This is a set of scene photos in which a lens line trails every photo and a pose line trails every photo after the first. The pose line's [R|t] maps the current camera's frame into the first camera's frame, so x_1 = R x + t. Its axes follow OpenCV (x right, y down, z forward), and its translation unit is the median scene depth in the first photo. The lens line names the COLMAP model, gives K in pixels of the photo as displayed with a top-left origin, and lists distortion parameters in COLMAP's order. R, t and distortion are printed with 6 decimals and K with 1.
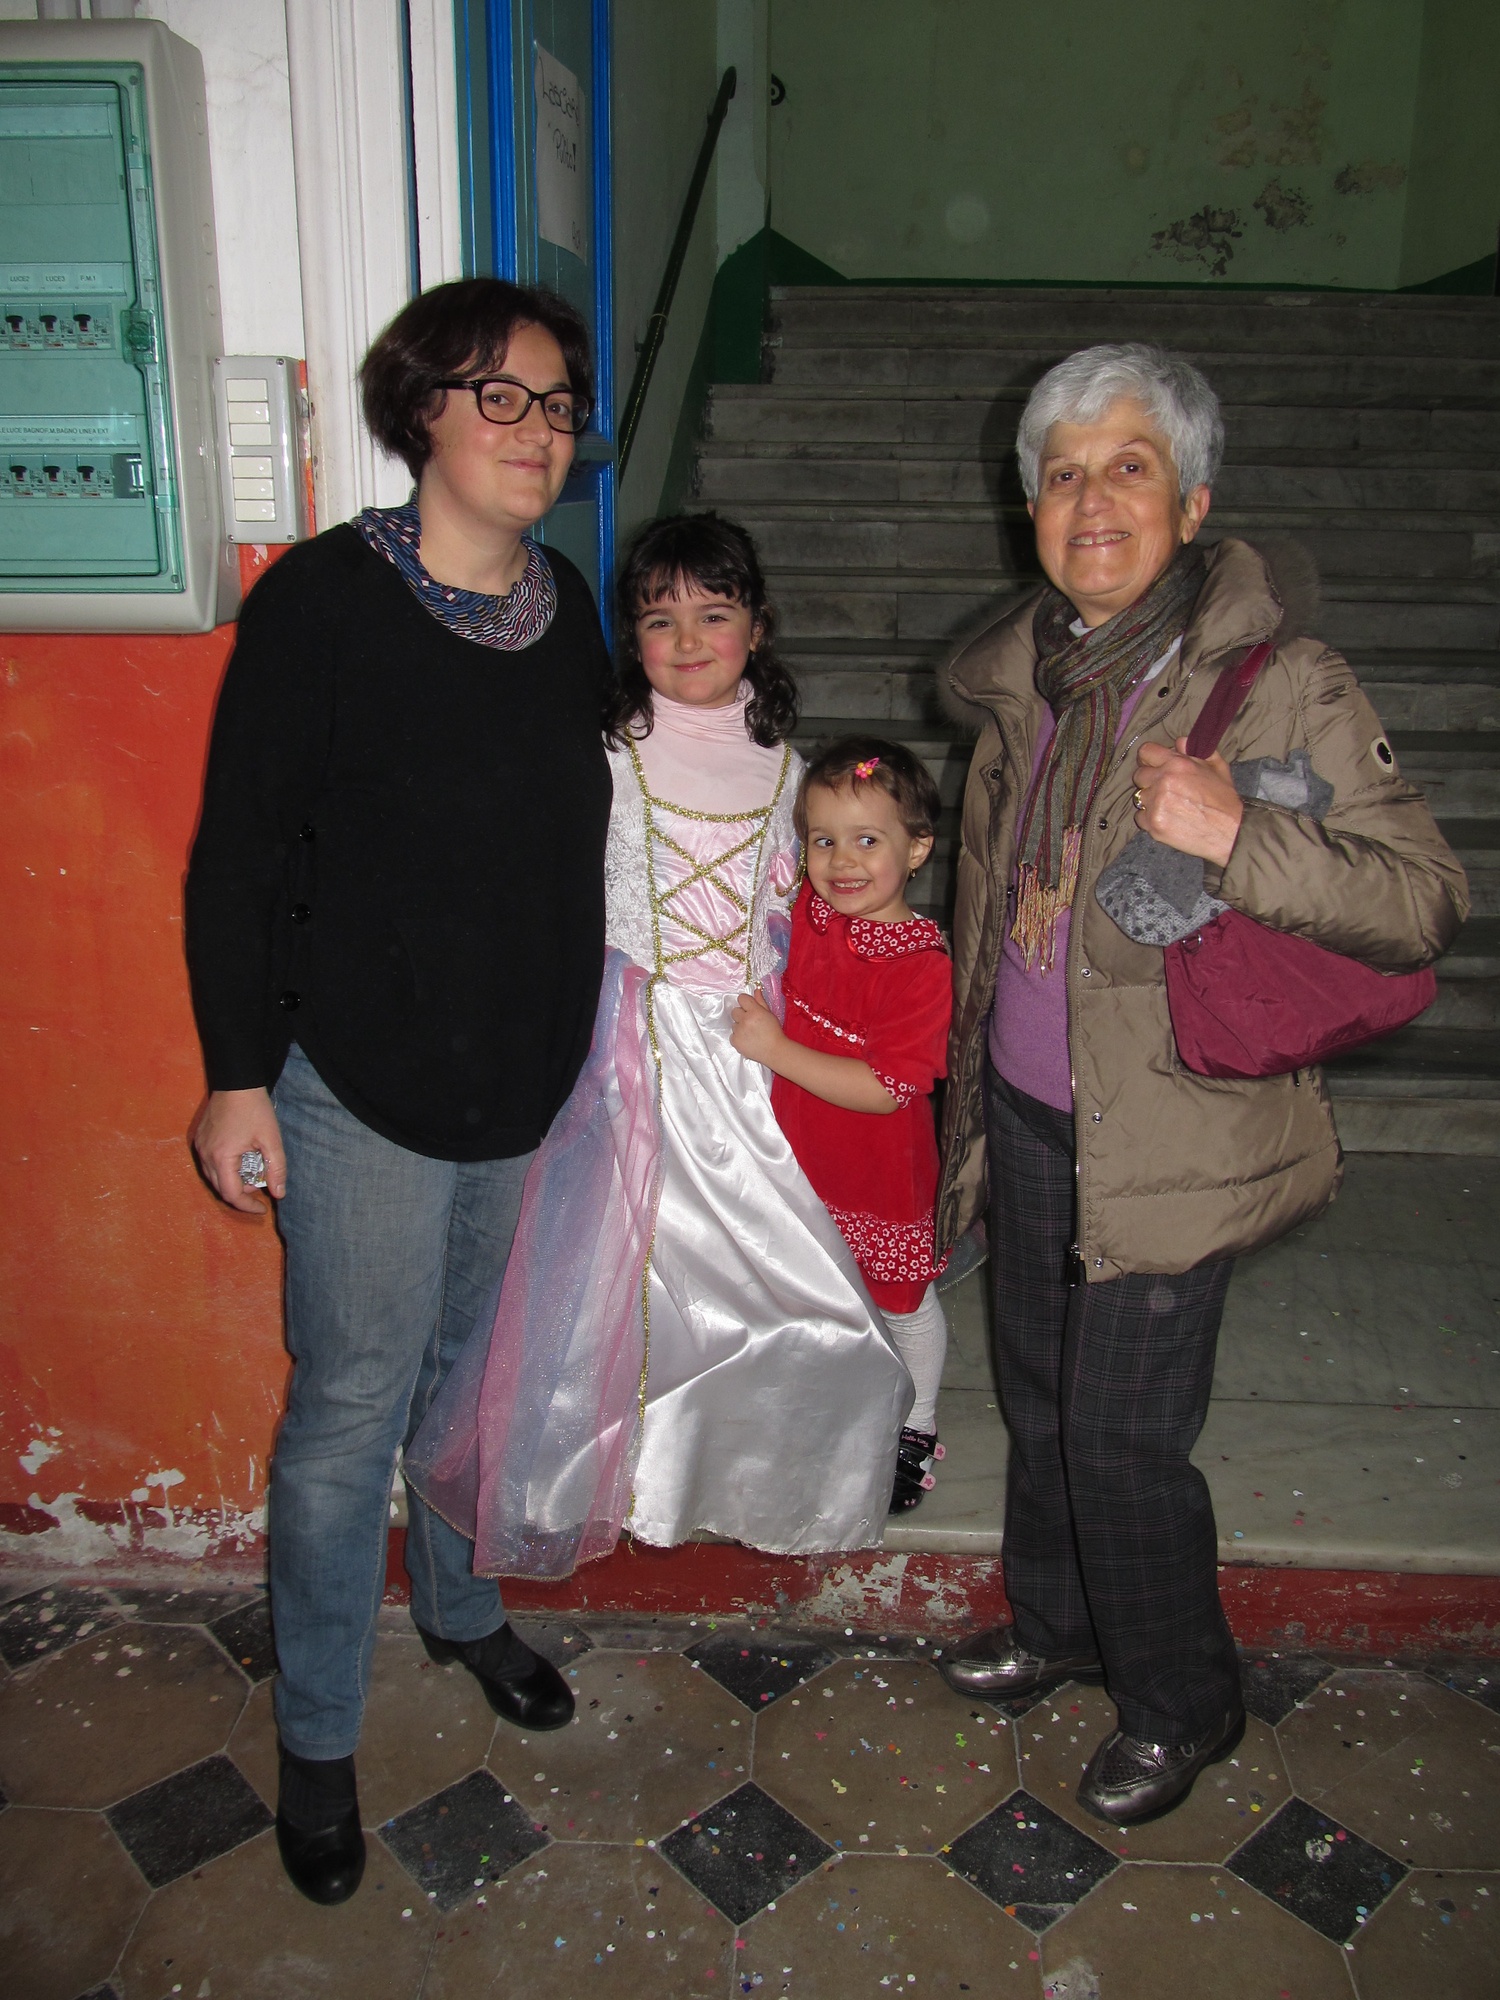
lens RADIAL K [[1681.2, 0, 750.0], [0, 1681.2, 1000.0], [0, 0, 1]] dist [-0.059749, 0.015648]
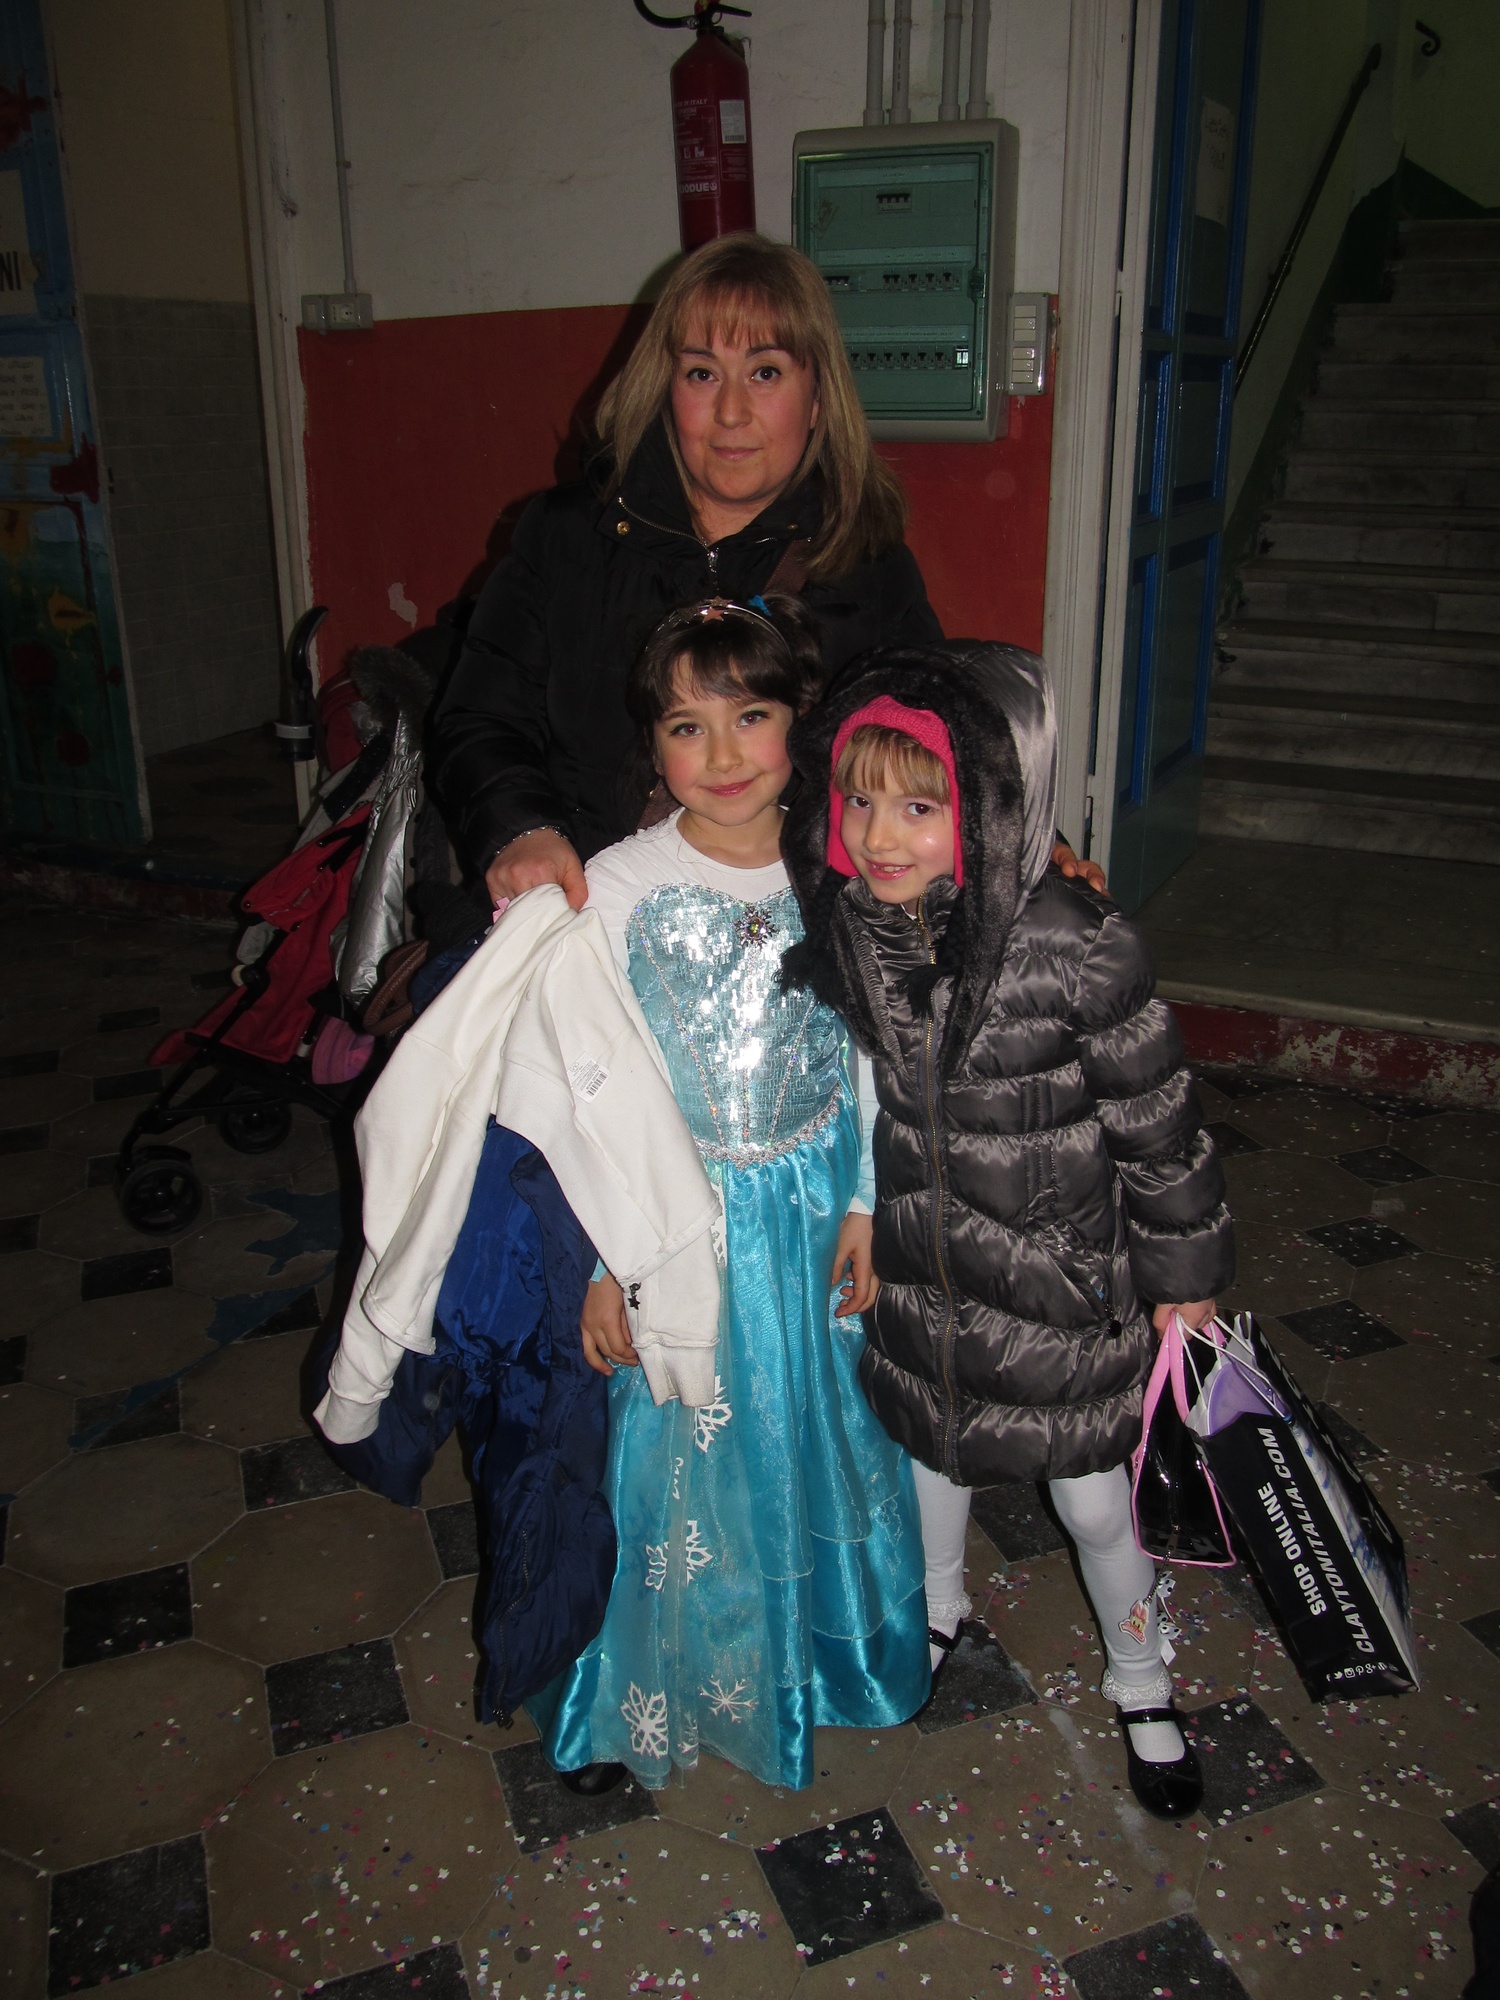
lens RADIAL K [[1681.2, 0, 750.0], [0, 1681.2, 1000.0], [0, 0, 1]] dist [-0.059749, 0.015648]
pose [[0.933198, 0.111973, -0.341471, 0.108336], [-0.097905, 0.993491, 0.058219, 0.263678], [0.345768, -0.020898, 0.938087, -0.714553]]
